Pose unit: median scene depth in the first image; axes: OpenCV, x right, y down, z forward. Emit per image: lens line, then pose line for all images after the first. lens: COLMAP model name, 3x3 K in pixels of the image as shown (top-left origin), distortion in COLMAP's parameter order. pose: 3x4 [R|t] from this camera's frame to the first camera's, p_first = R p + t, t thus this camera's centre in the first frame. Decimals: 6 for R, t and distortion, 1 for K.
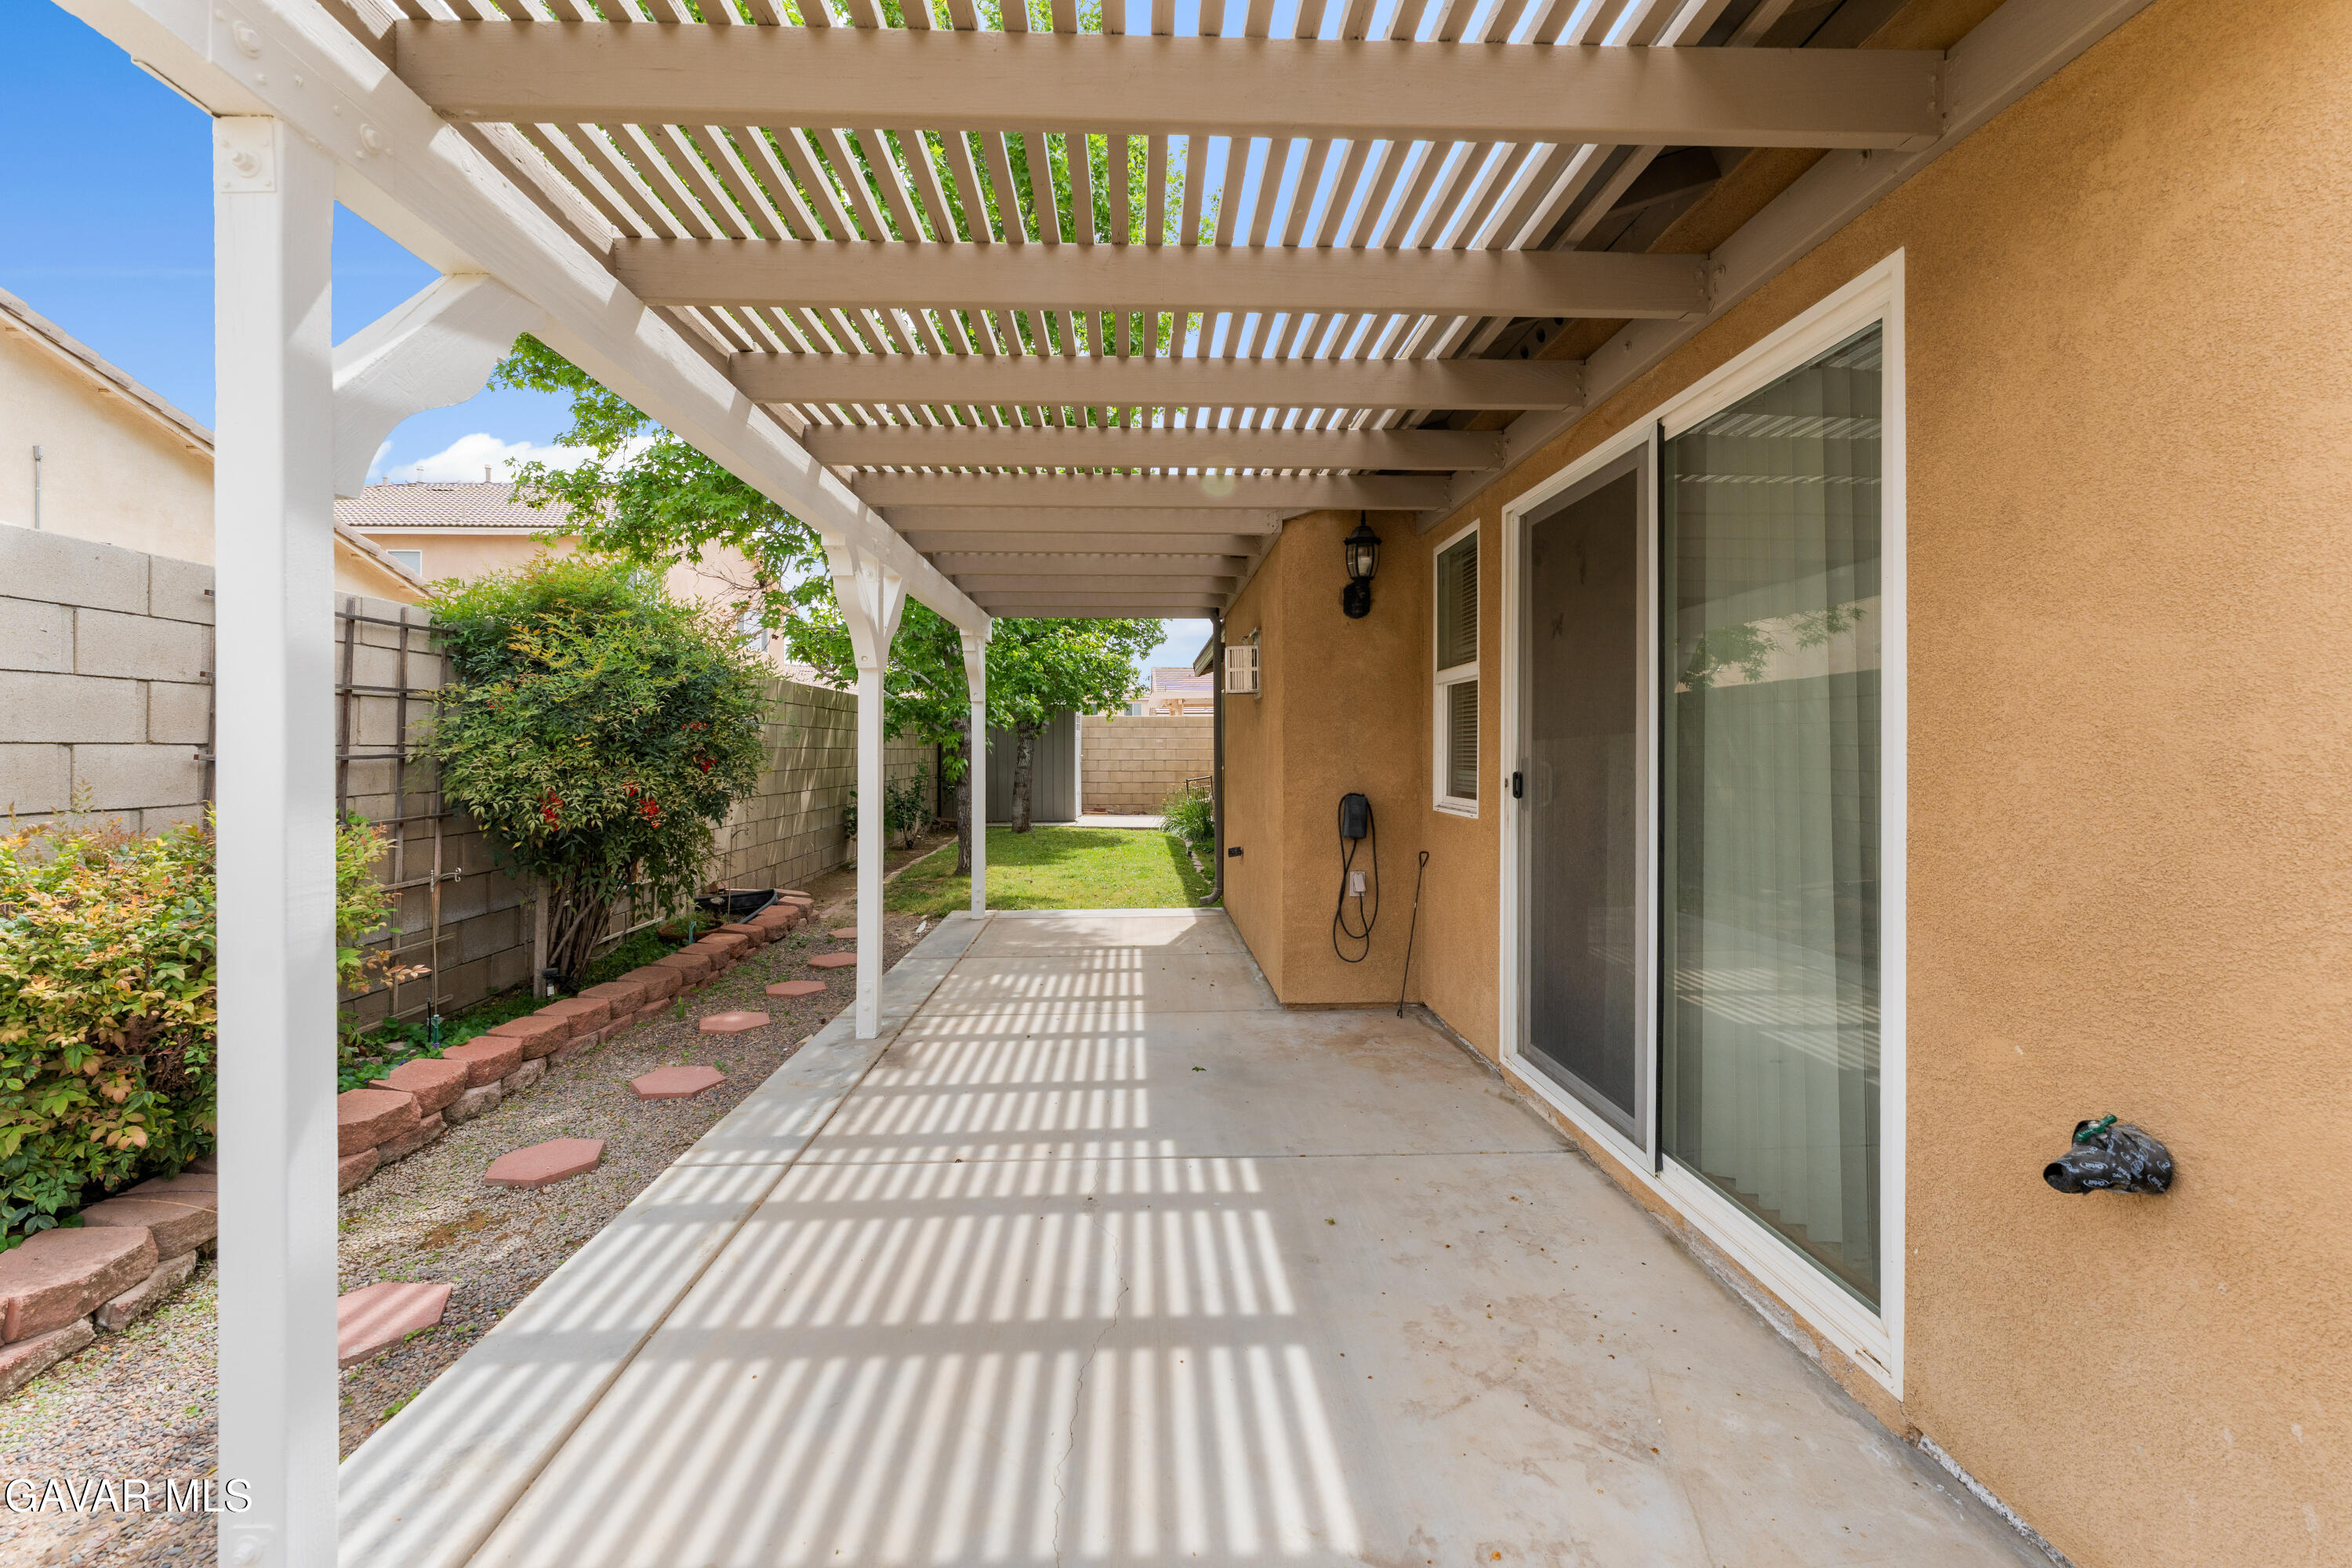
lens RADIAL K [[945.3, 0, 1171.6], [0, 945.3, 753.6], [0, 0, 1]] dist [-0.000142, -0.000359]
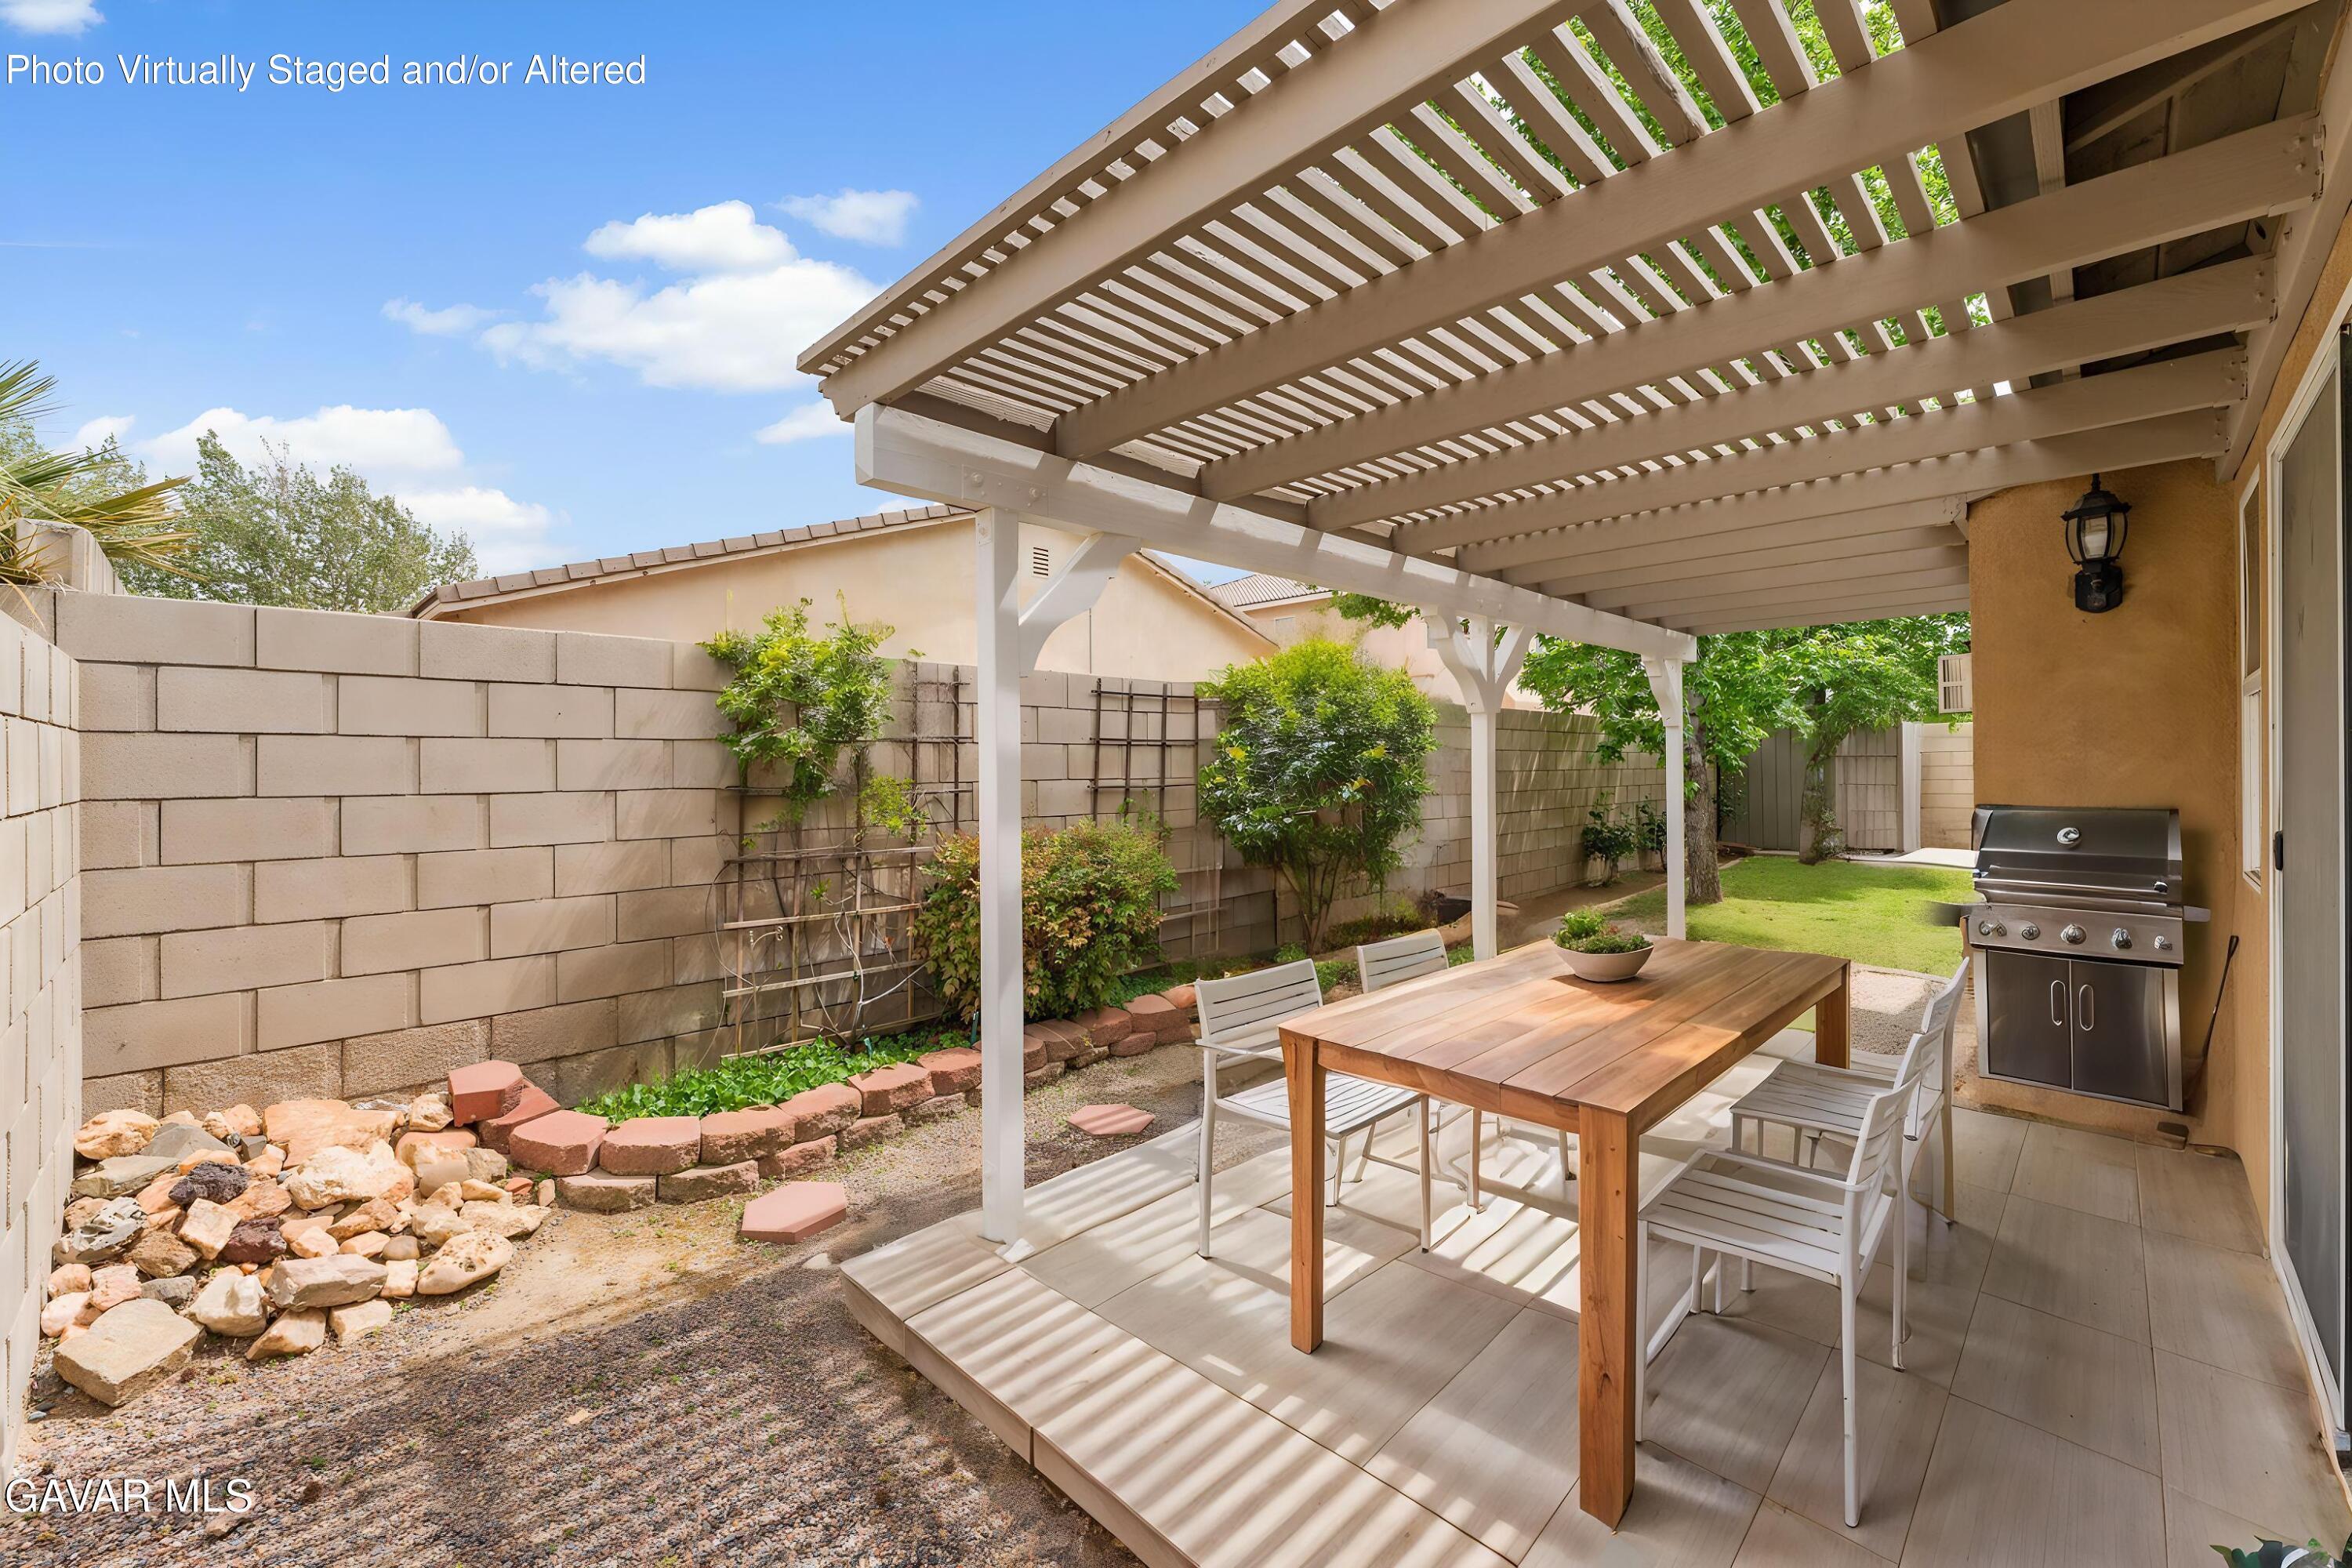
lens RADIAL K [[945.3, 0, 1189.2], [0, 945.3, 772.3], [0, 0, 1]] dist [-0.000142, -0.000359]
pose [[0.684781, 0.002886, -0.728743, 0.256531], [0.002361, 0.999978, 0.006179, -0.023984], [0.728745, -0.005952, 0.684759, -0.039554]]
